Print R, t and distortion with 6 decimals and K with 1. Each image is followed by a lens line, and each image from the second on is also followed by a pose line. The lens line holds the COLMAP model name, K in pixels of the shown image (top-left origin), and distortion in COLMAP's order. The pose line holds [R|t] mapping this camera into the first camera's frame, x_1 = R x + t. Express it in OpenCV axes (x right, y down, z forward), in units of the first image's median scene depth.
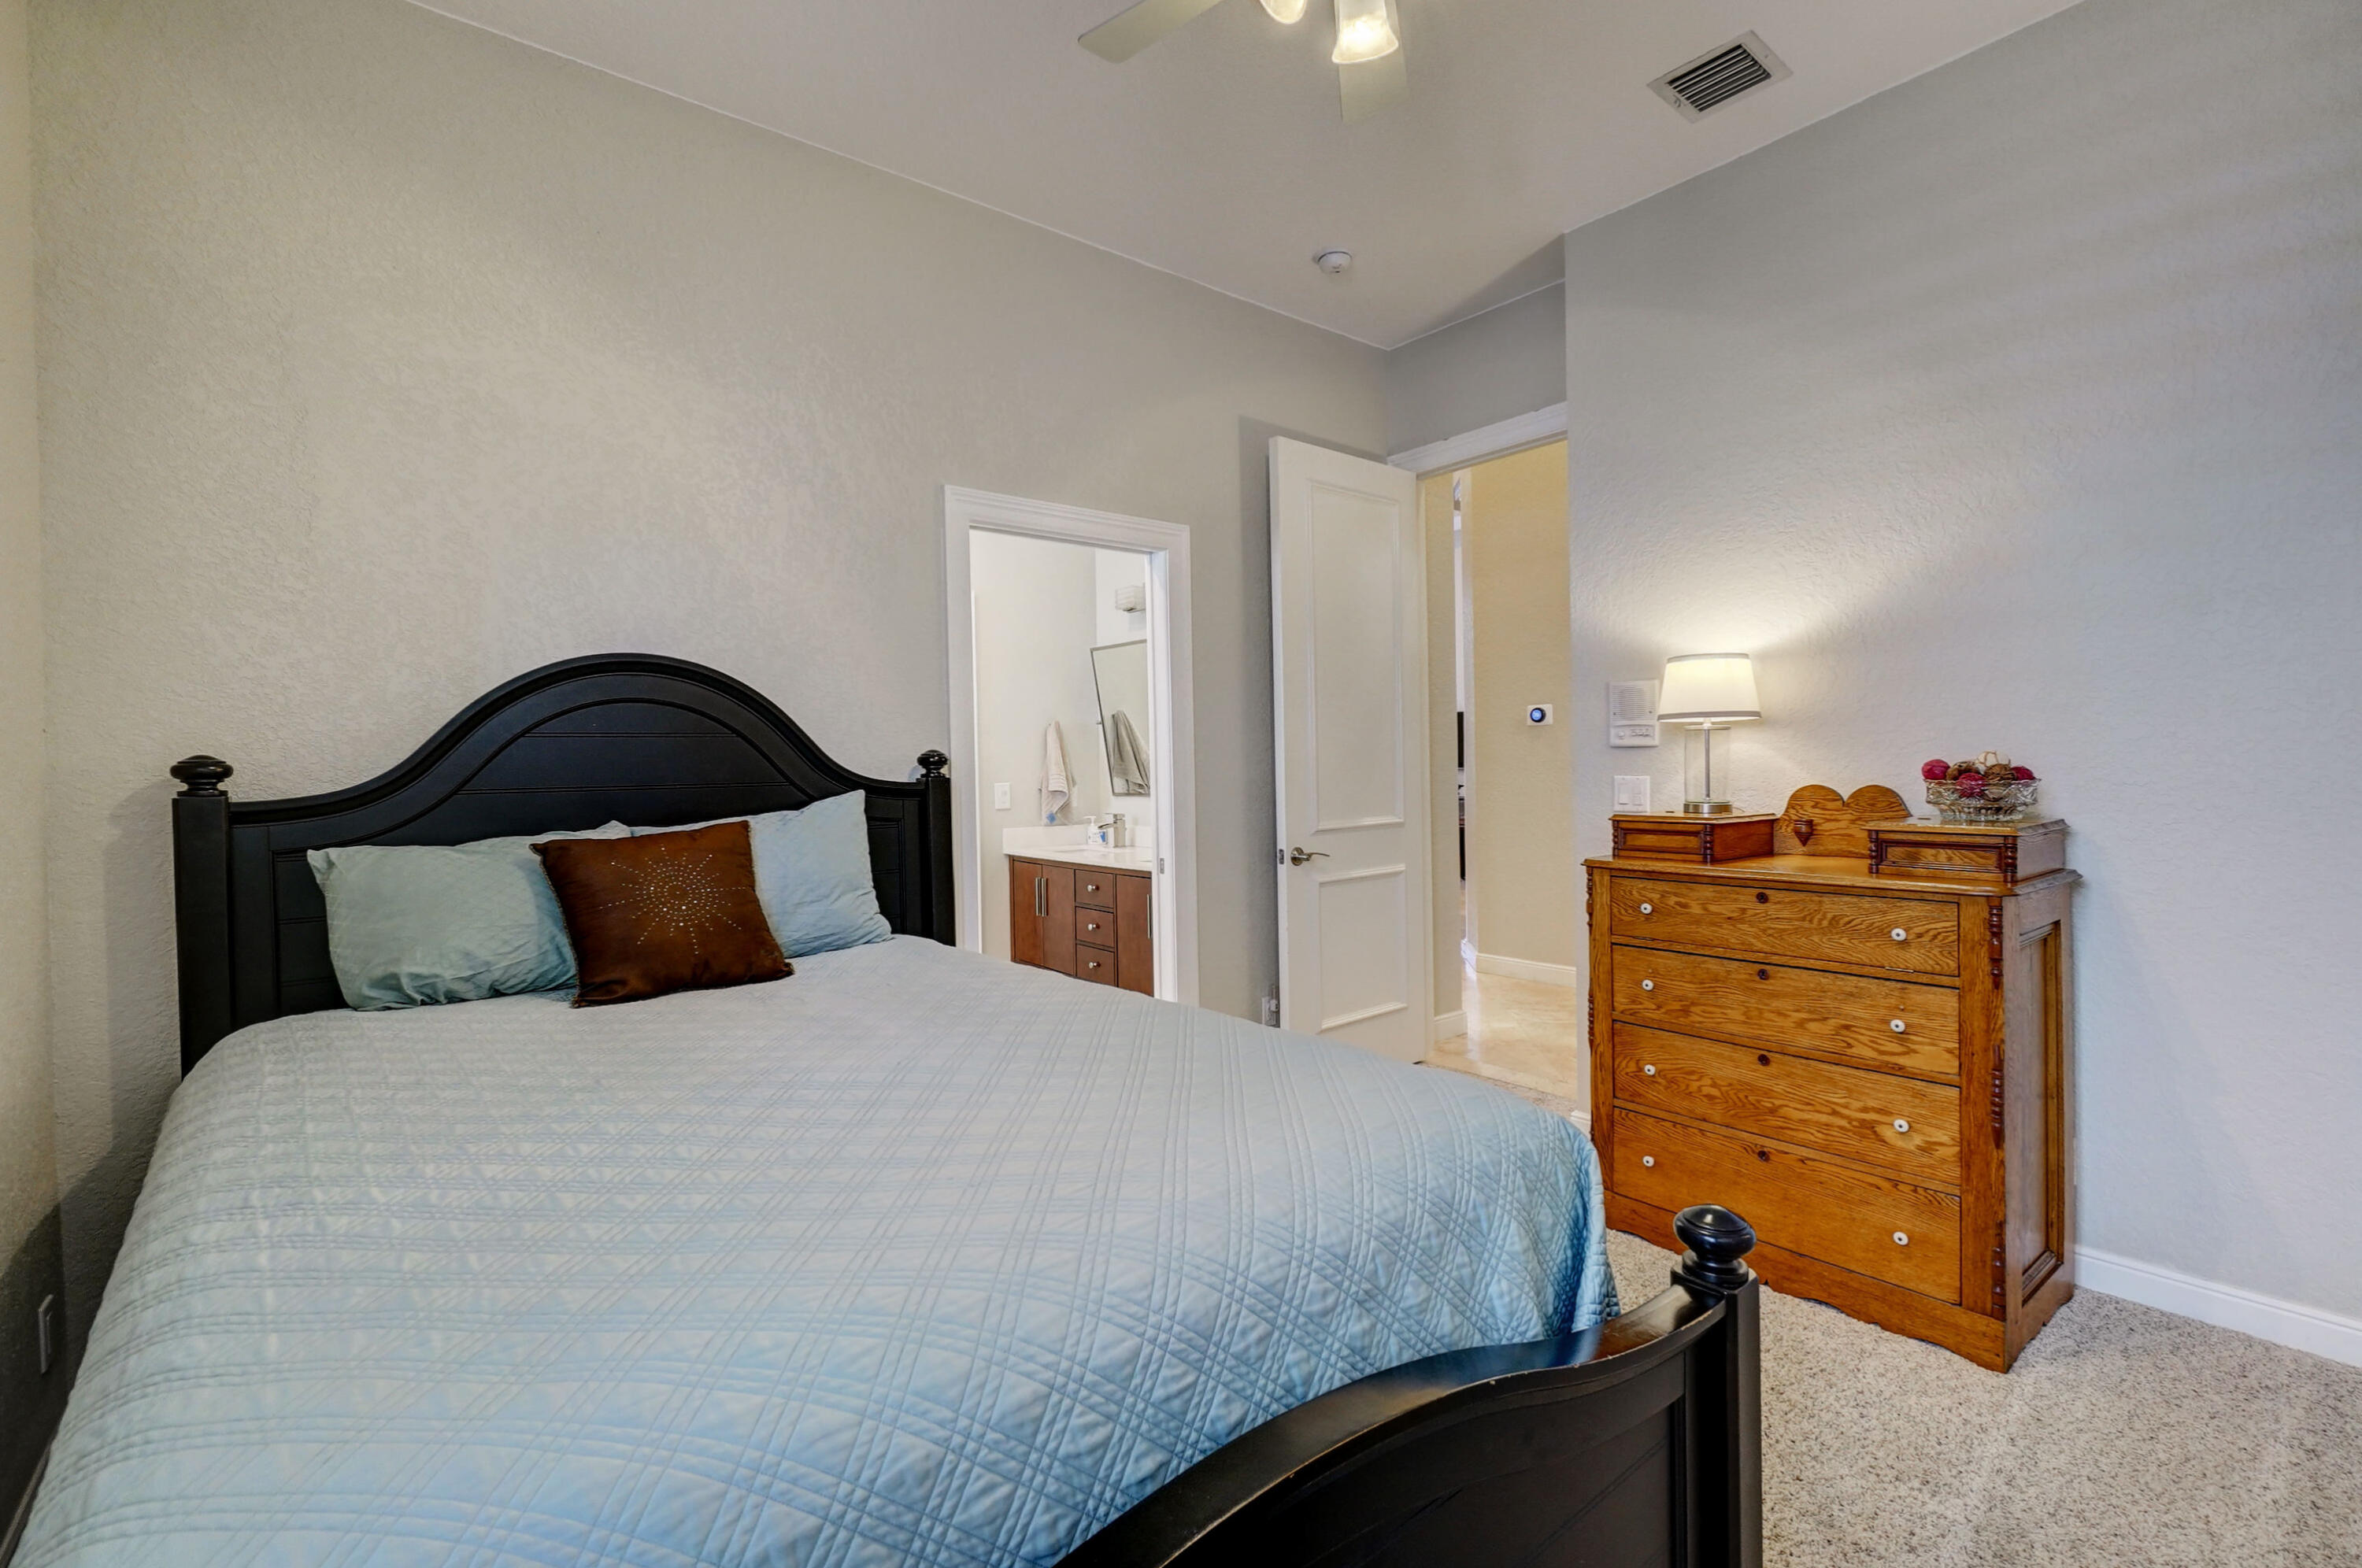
lens RADIAL K [[1041.4, 0, 1175.4], [0, 1041.4, 775.7], [0, 0, 1]] dist [-0.001619, -0.000166]
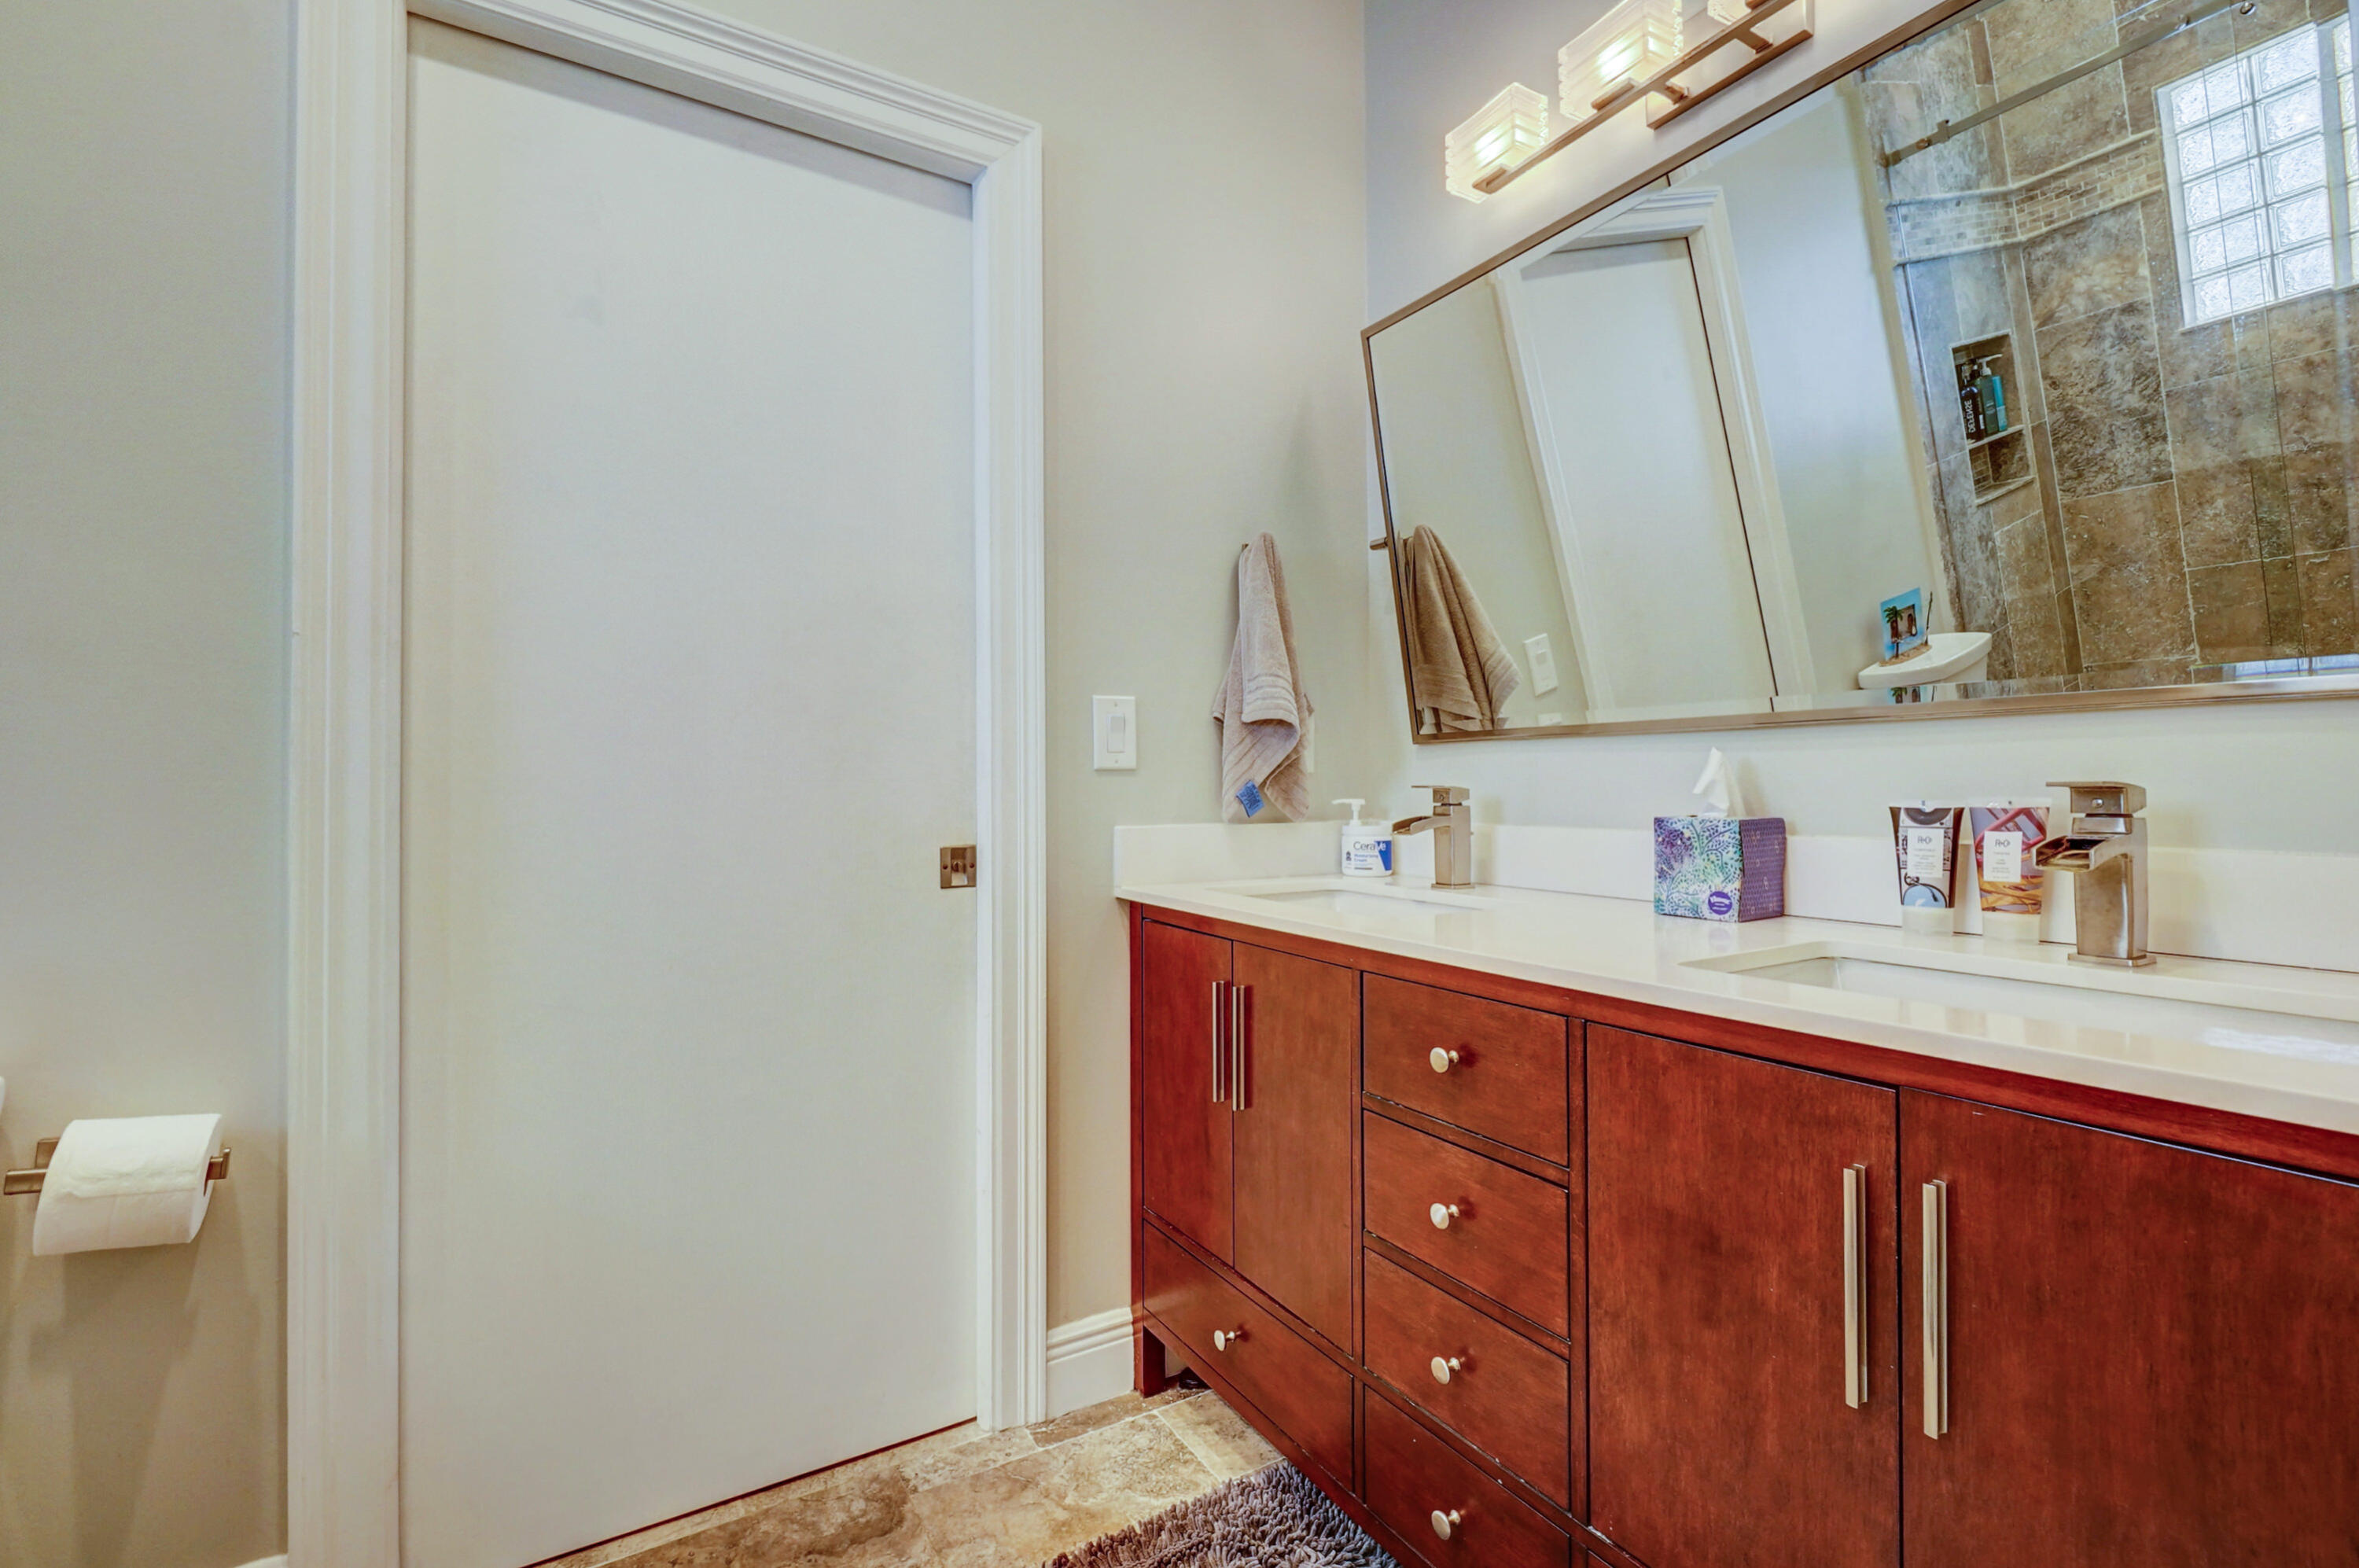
lens RADIAL K [[1040.2, 0, 1173.9], [0, 1040.2, 775.8], [0, 0, 1]] dist [-0.001619, -0.000166]
pose [[0.991110, 0.011524, -0.132549, -0.098115], [-0.013670, 0.999790, -0.015296, 0.038751], [0.132344, 0.016972, 0.991058, 0.645874]]
